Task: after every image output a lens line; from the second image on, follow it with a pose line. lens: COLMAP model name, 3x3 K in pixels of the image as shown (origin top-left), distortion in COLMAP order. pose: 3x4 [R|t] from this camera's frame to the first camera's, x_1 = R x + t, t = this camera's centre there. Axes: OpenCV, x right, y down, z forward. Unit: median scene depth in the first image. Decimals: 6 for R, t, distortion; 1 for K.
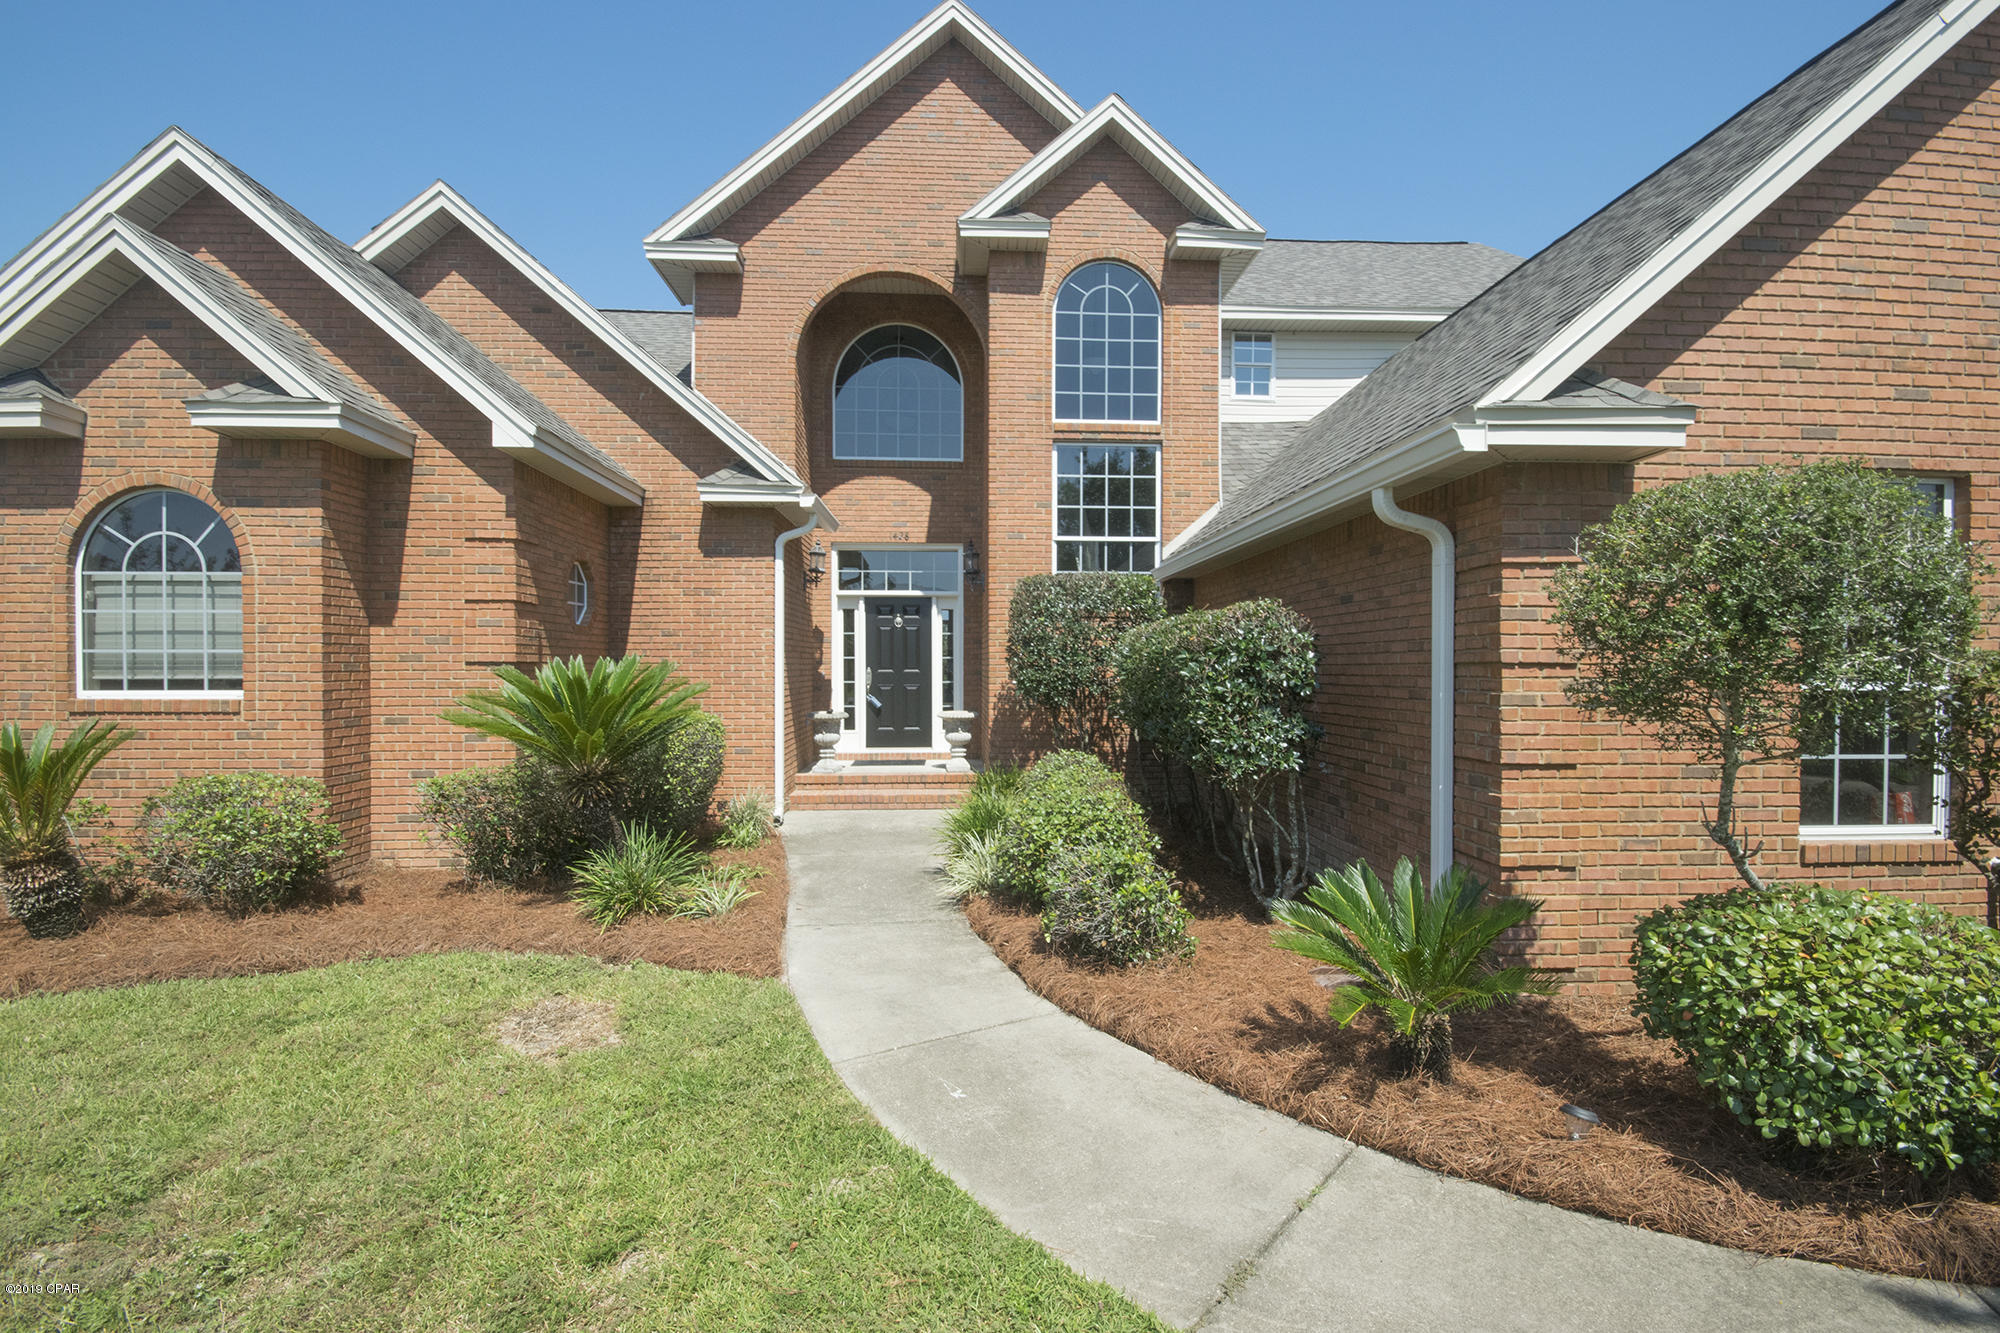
lens RADIAL K [[879.8, 0, 997.1], [0, 879.8, 675.5], [0, 0, 1]] dist [0.015517, -0.017012]
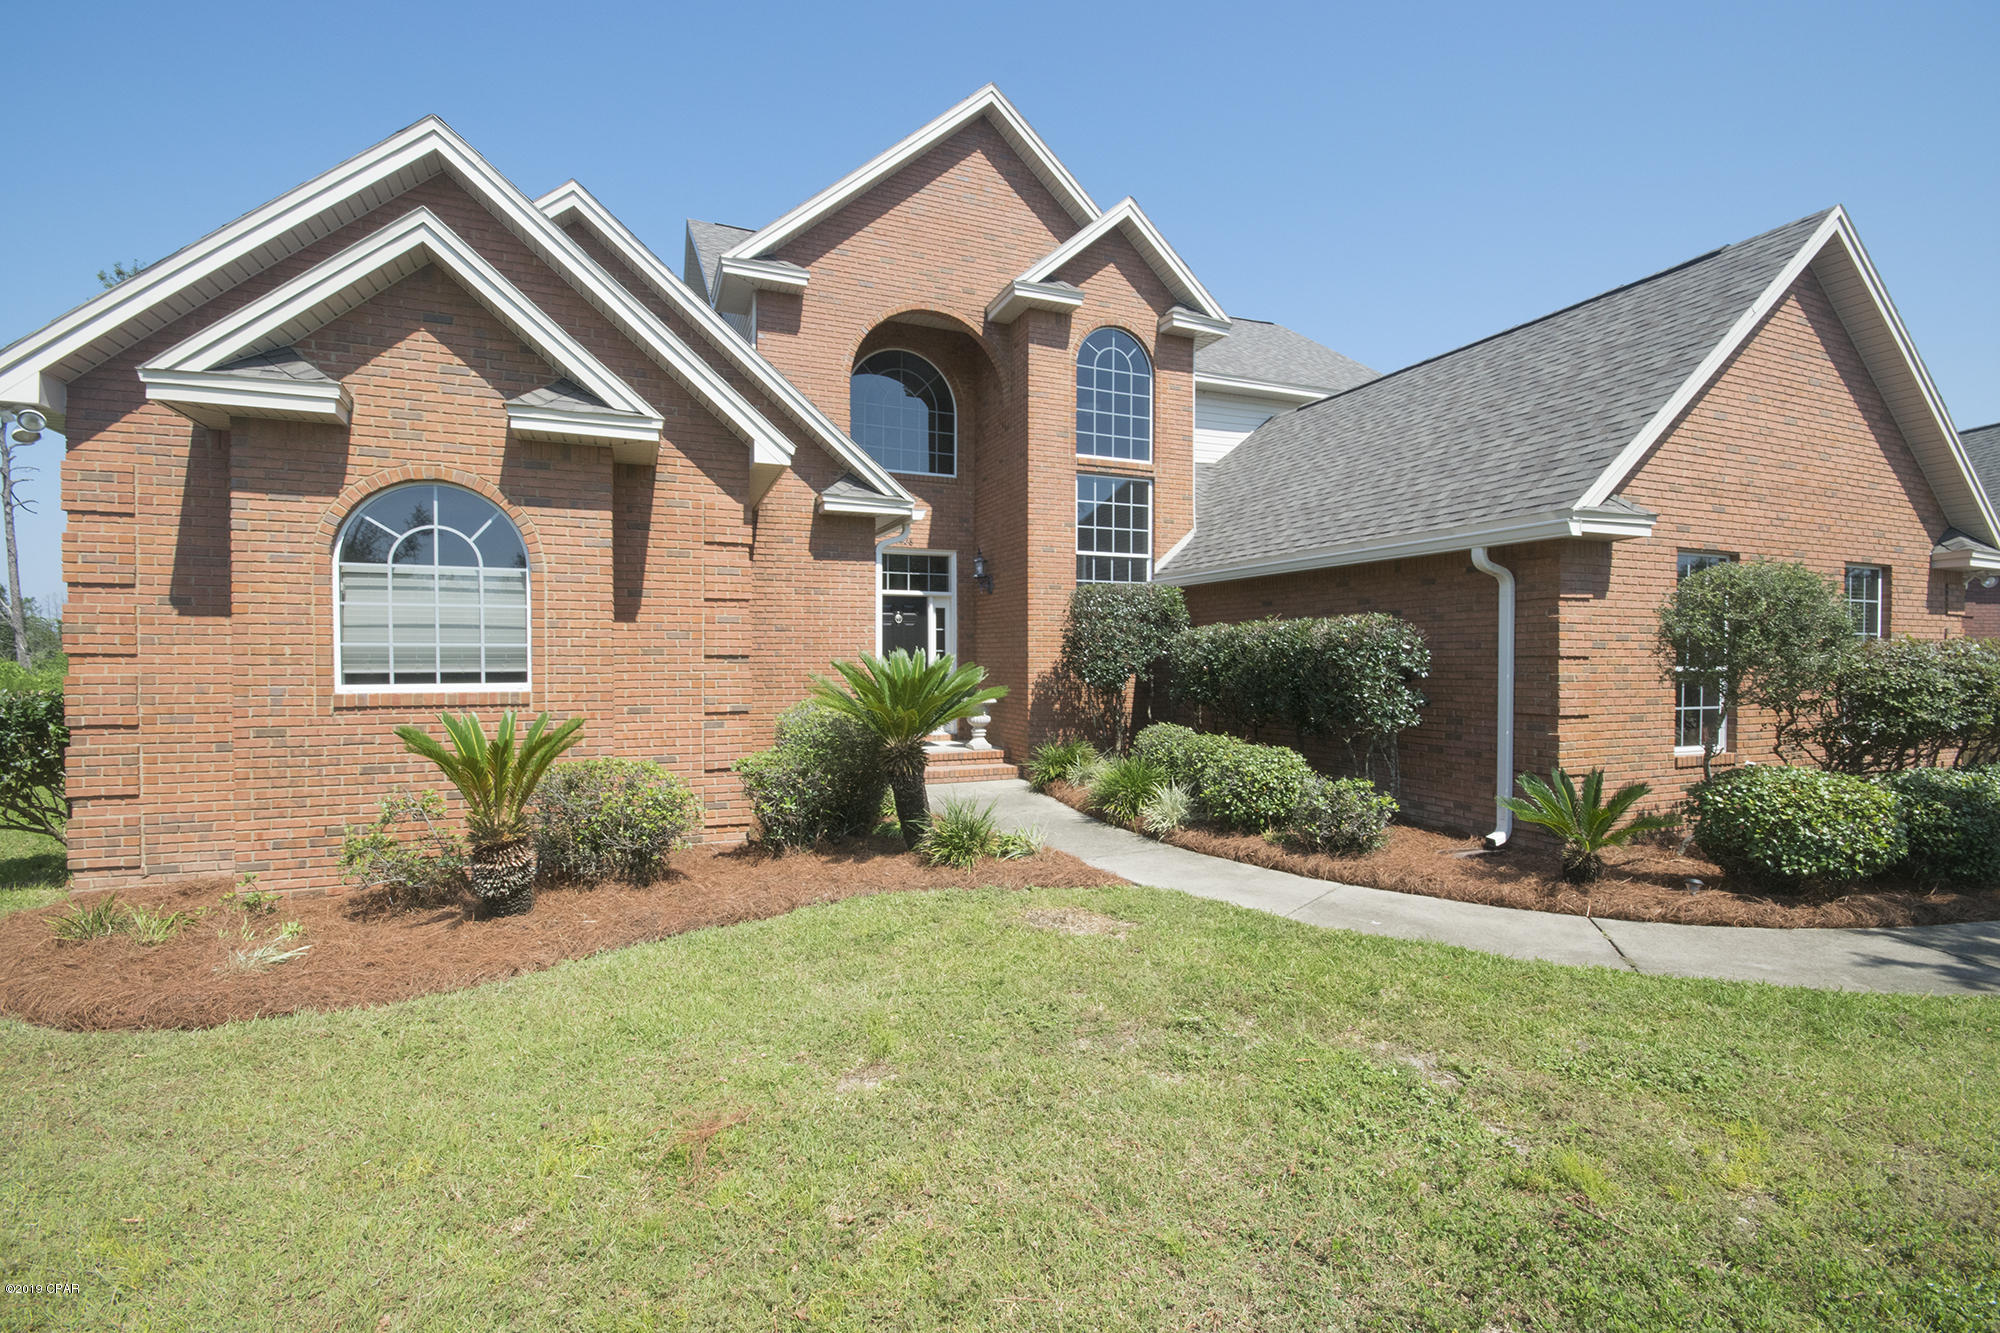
lens RADIAL K [[878.8, 0, 995.5], [0, 878.8, 675.2], [0, 0, 1]] dist [0.006182, -0.009340]
pose [[0.943005, -0.007860, 0.332685, -0.625806], [0.004624, 0.999934, 0.010518, -0.000538], [-0.332746, -0.008380, 0.942979, -0.145994]]
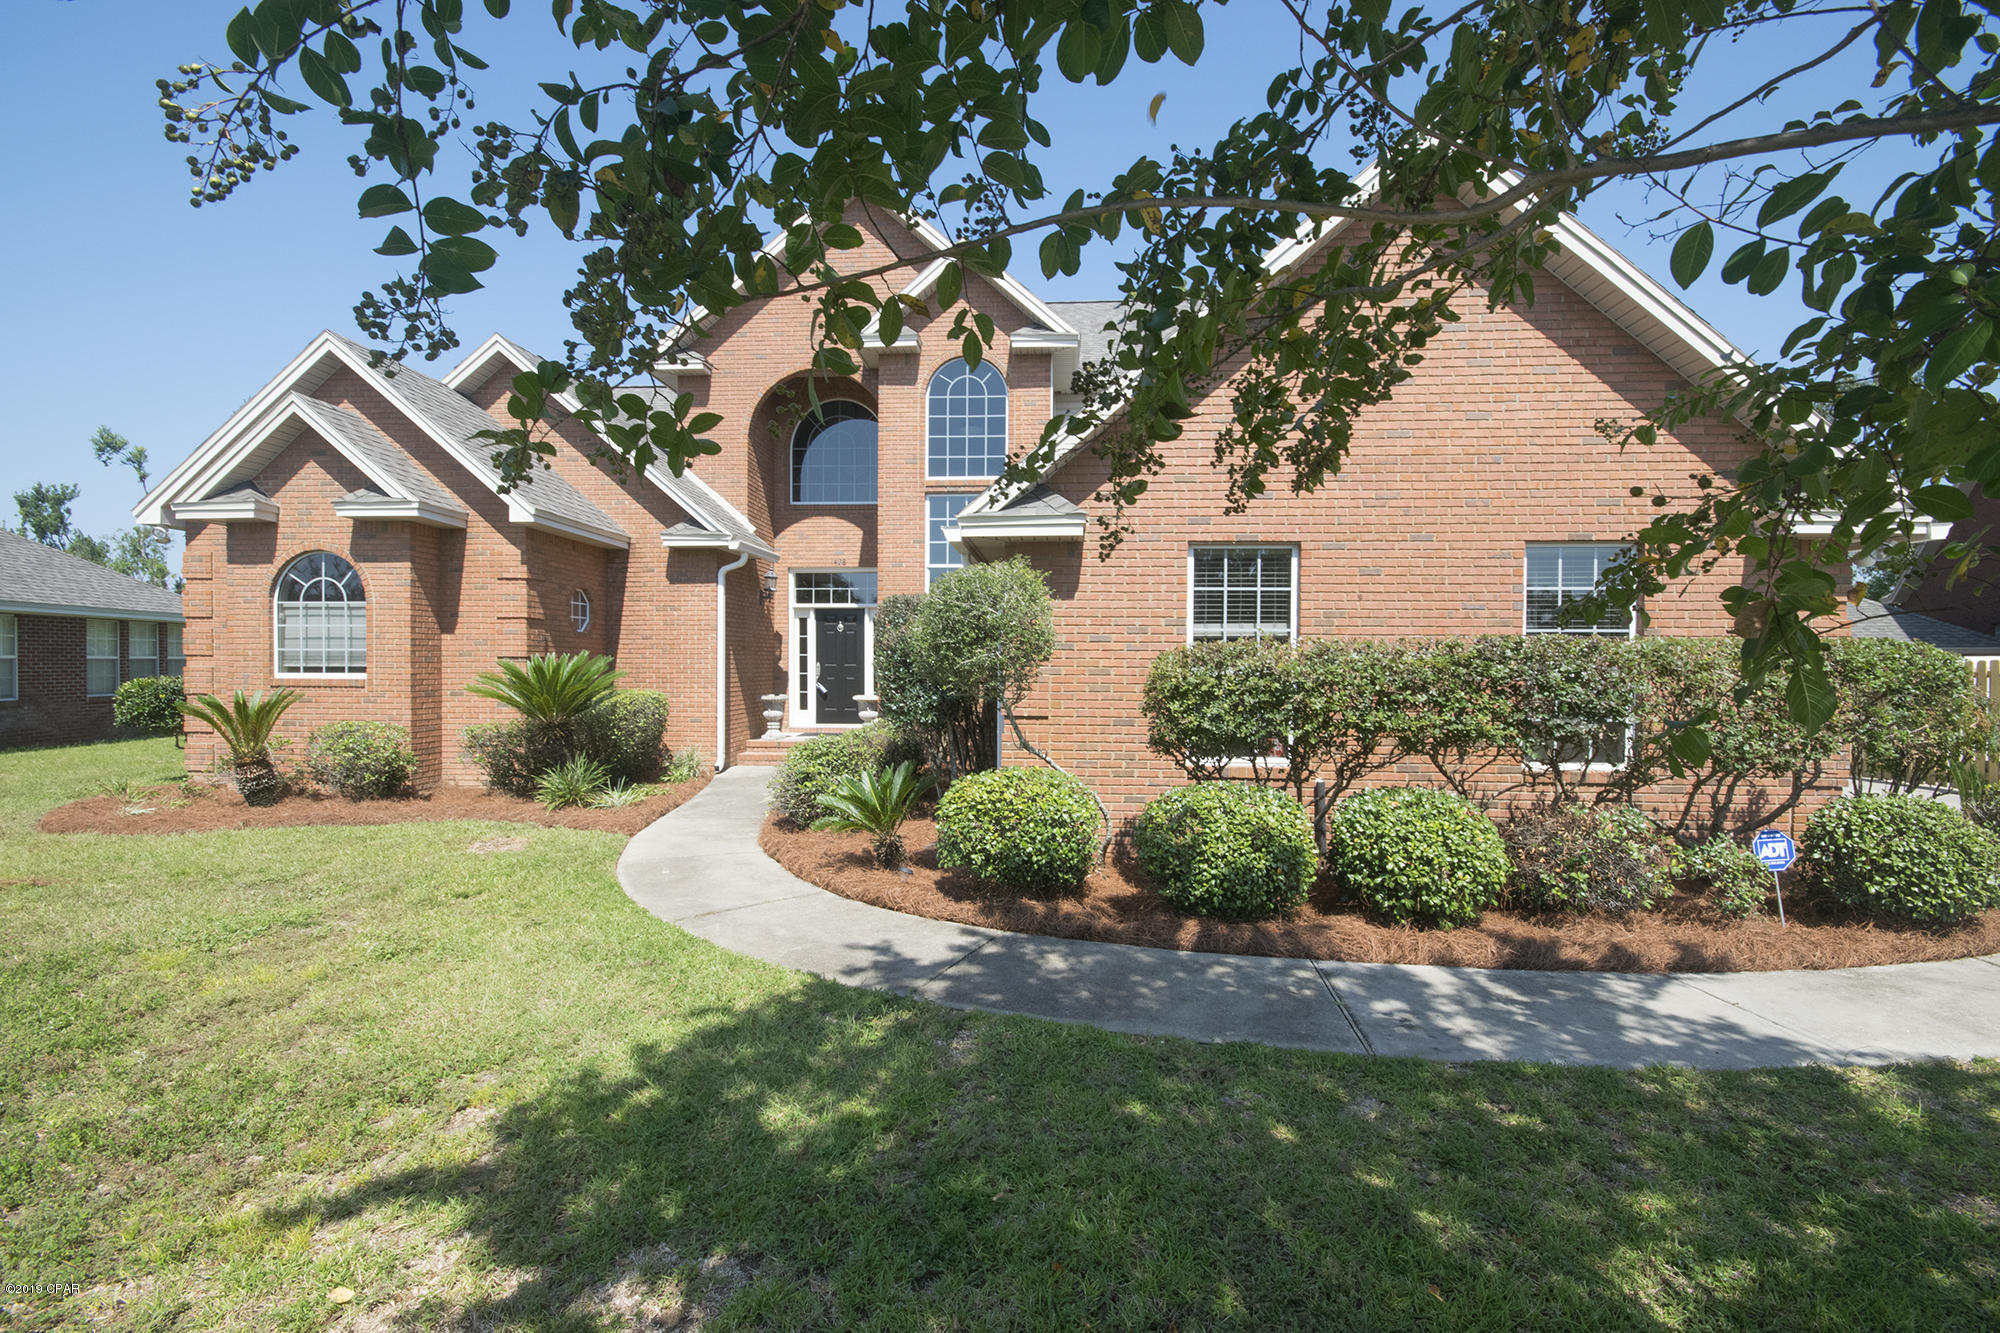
lens RADIAL K [[878.8, 0, 995.5], [0, 878.8, 675.2], [0, 0, 1]] dist [0.006182, -0.009340]
pose [[0.991966, 0.004998, -0.126409, 0.478287], [-0.004762, 0.999986, 0.002172, 0.010260], [0.126418, -0.001553, 0.991976, -0.444531]]
